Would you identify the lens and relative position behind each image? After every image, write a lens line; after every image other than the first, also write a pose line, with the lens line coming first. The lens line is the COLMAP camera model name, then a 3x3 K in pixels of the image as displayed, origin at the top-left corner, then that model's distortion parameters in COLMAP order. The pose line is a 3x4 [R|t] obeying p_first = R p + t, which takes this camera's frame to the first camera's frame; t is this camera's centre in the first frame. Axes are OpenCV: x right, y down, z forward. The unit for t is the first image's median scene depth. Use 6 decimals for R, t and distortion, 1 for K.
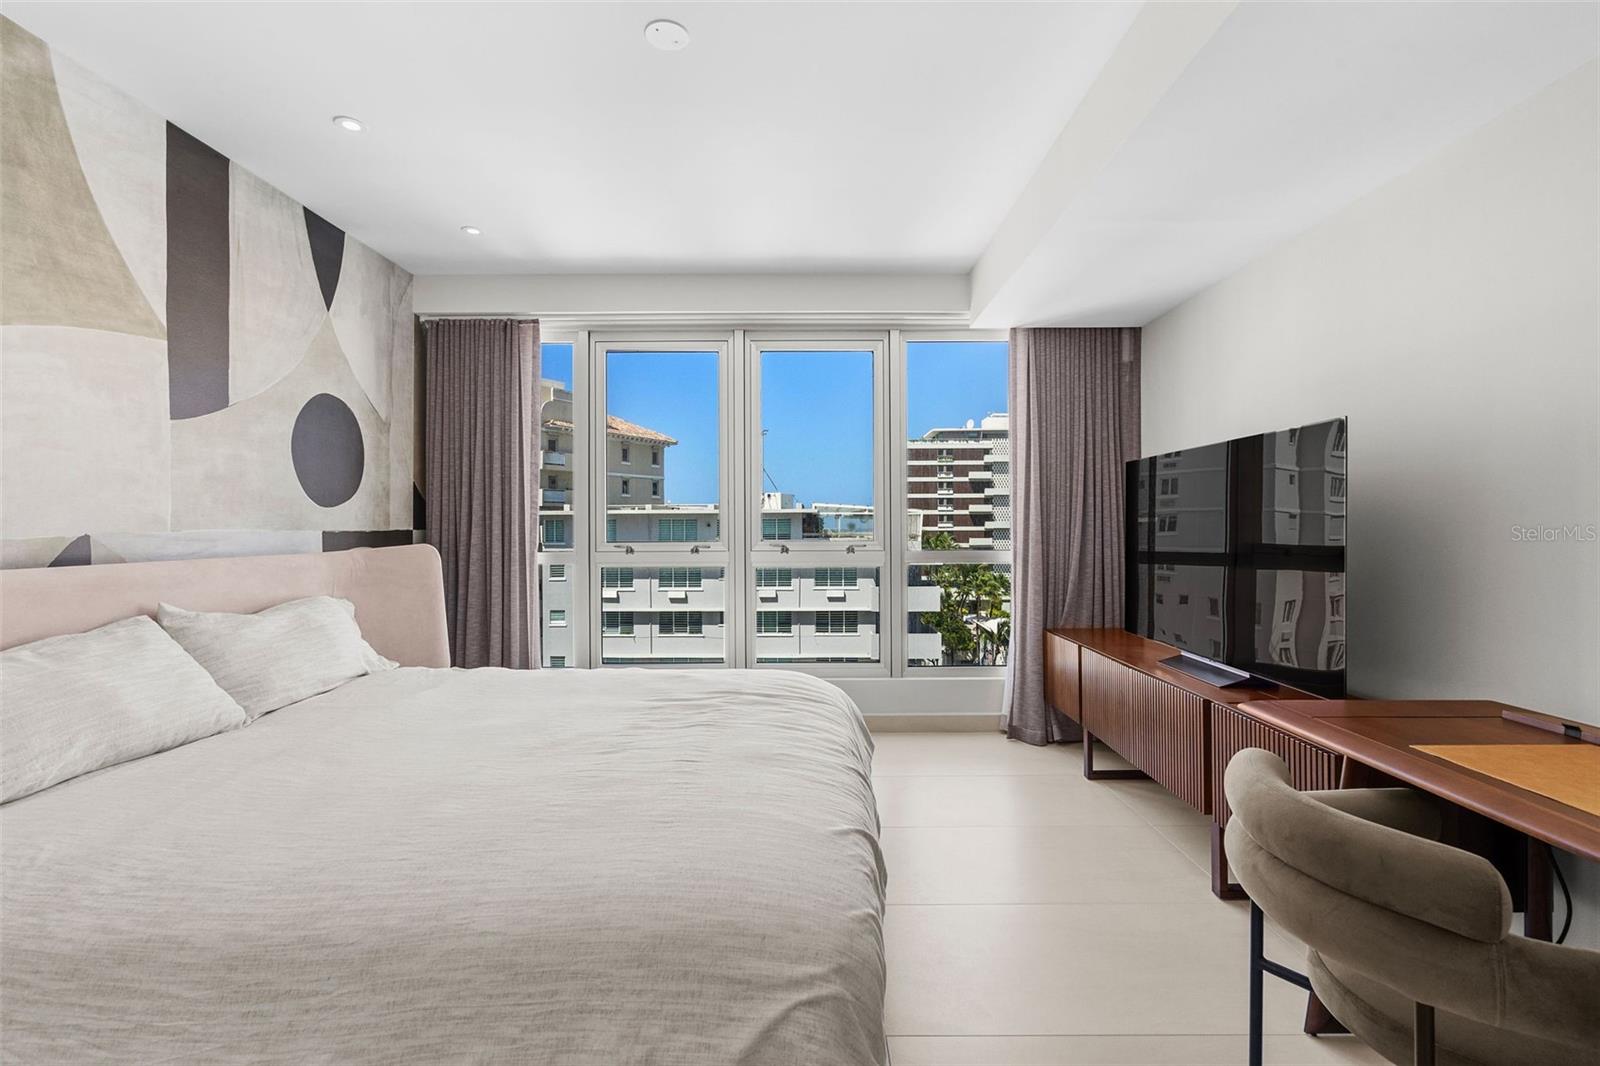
lens RADIAL K [[726.3, 0, 800.1], [0, 726.3, 525.7], [0, 0, 1]] dist [-0.000118, 0.000438]
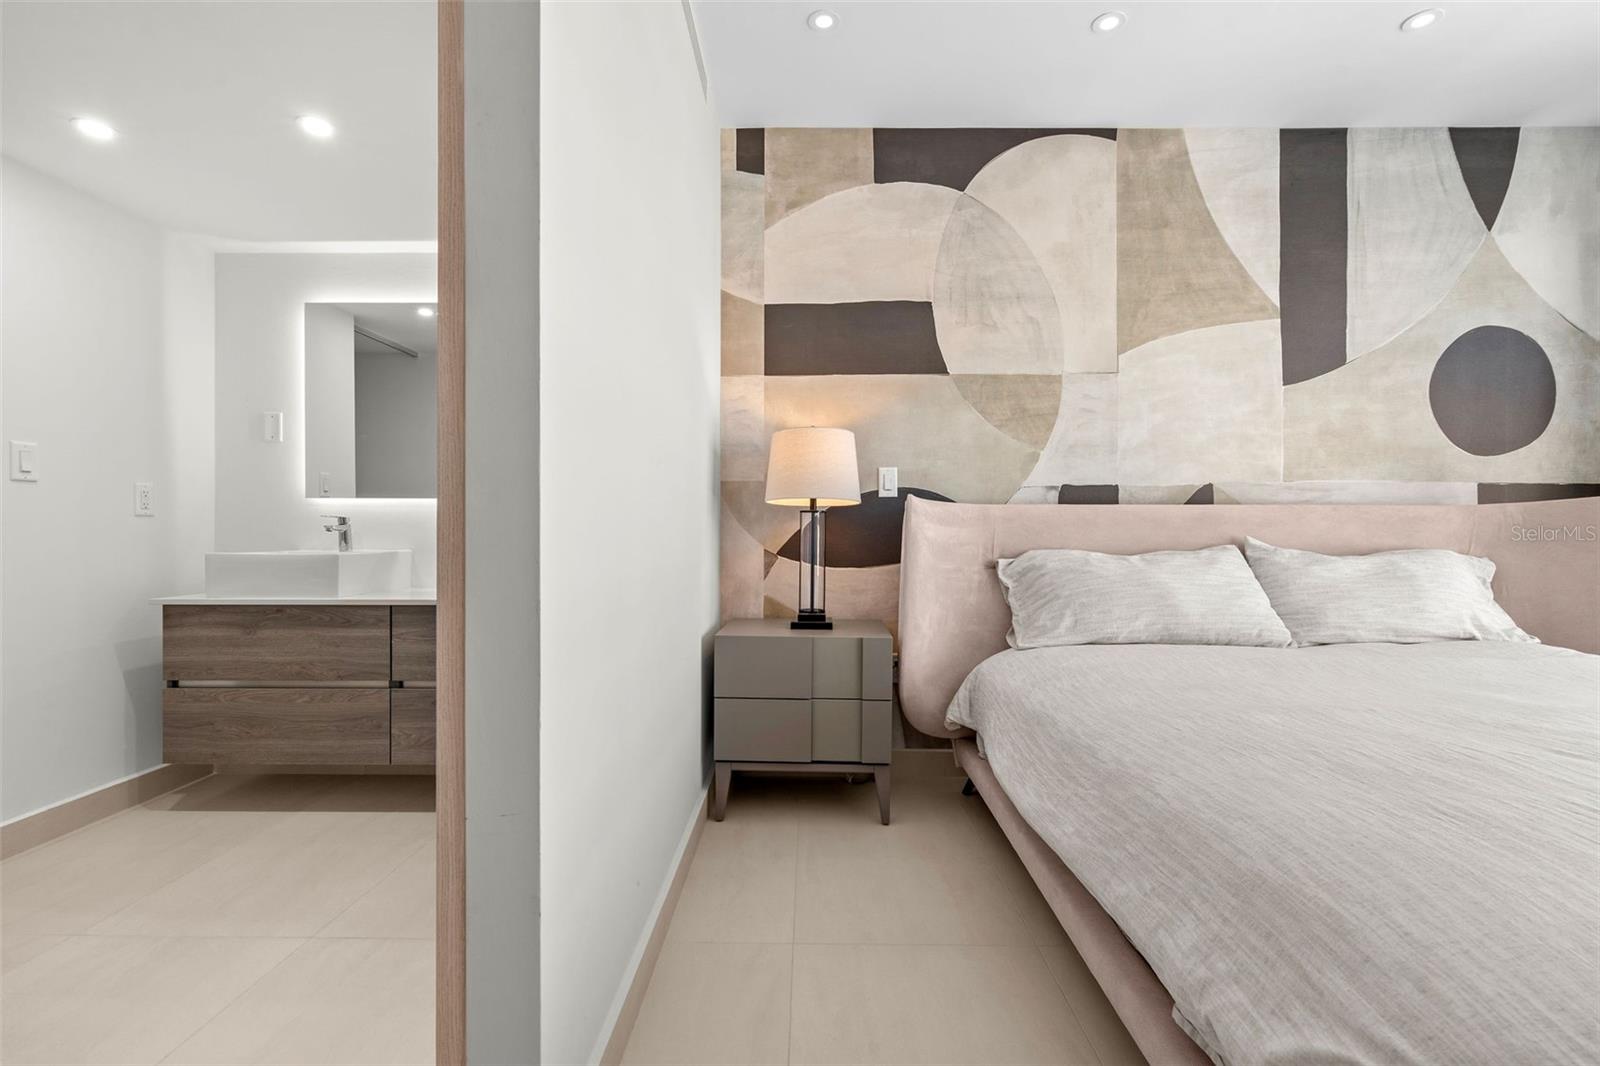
lens RADIAL K [[714.2, 0, 796.4], [0, 714.2, 535.0], [0, 0, 1]] dist [0.000524, 0.000305]
pose [[-0.008909, 0.015064, -0.999847, 0.287143], [-0.004187, 0.999877, 0.015102, 0.079068], [0.999952, 0.004321, -0.008845, 0.225906]]
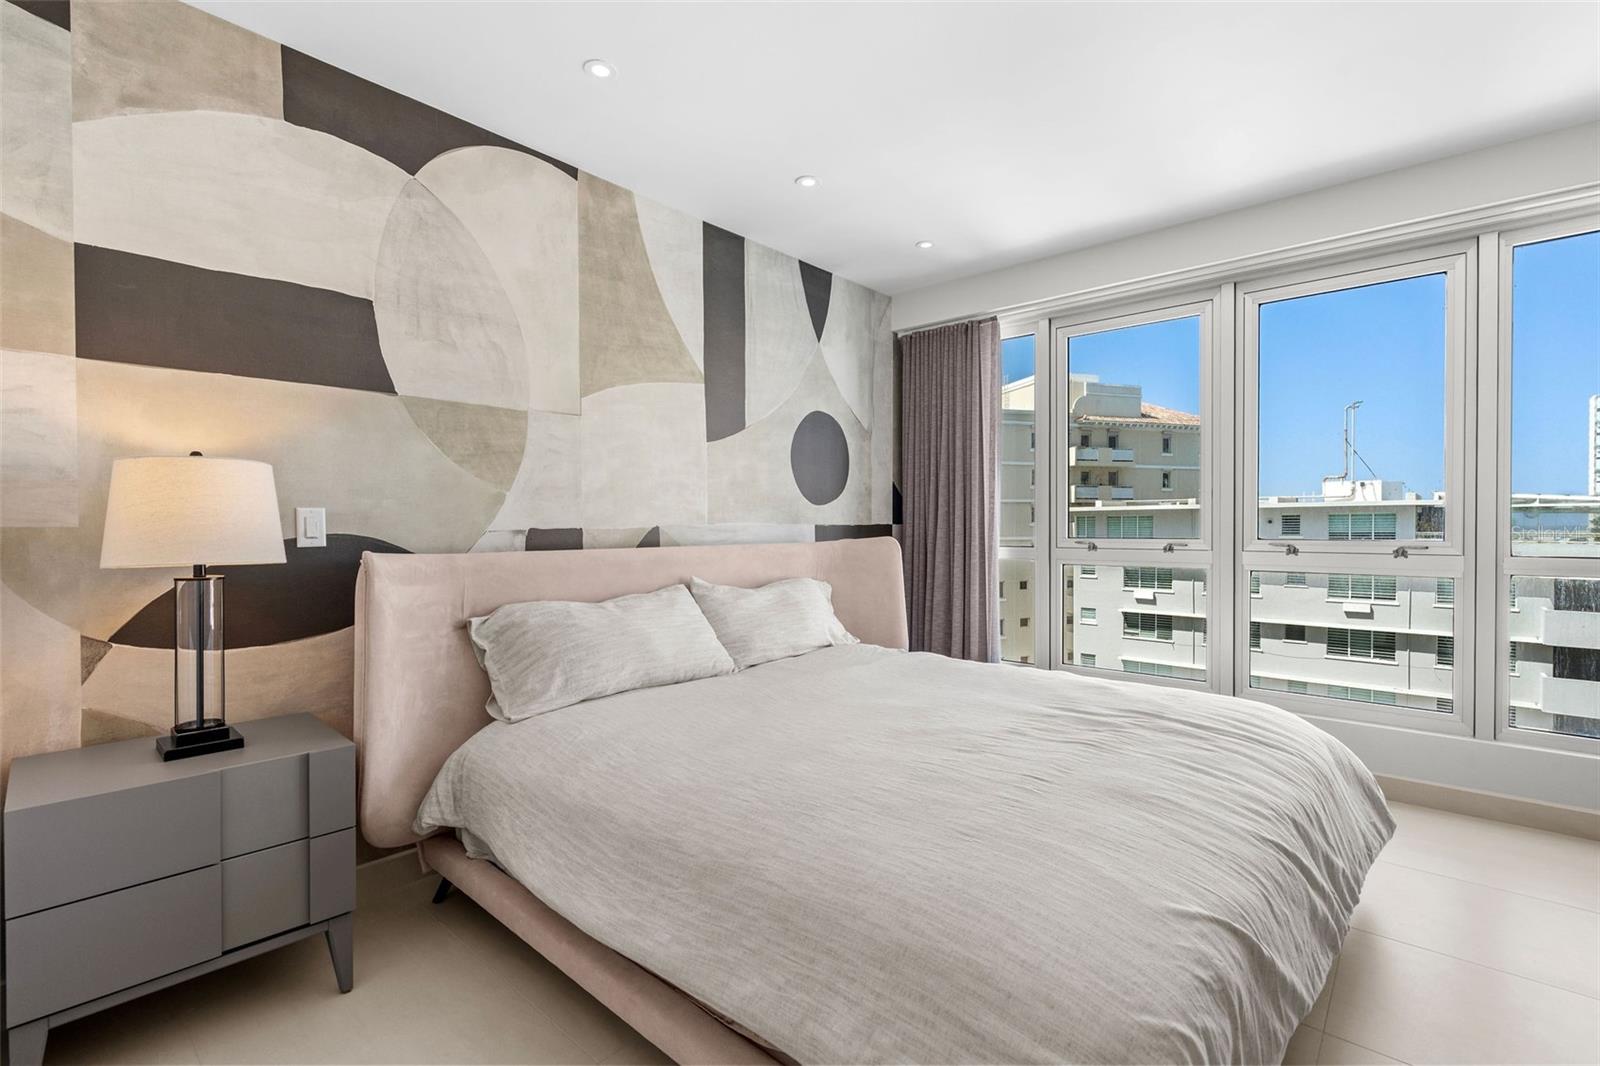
lens RADIAL K [[718.6, 0, 797.4], [0, 718.6, 535.8], [0, 0, 1]] dist [-0.004531, 0.001018]
pose [[0.750769, 0.012397, -0.660449, 0.148455], [-0.000141, 0.999827, 0.018607, 0.004283], [0.660565, -0.013877, 0.750640, 0.098545]]
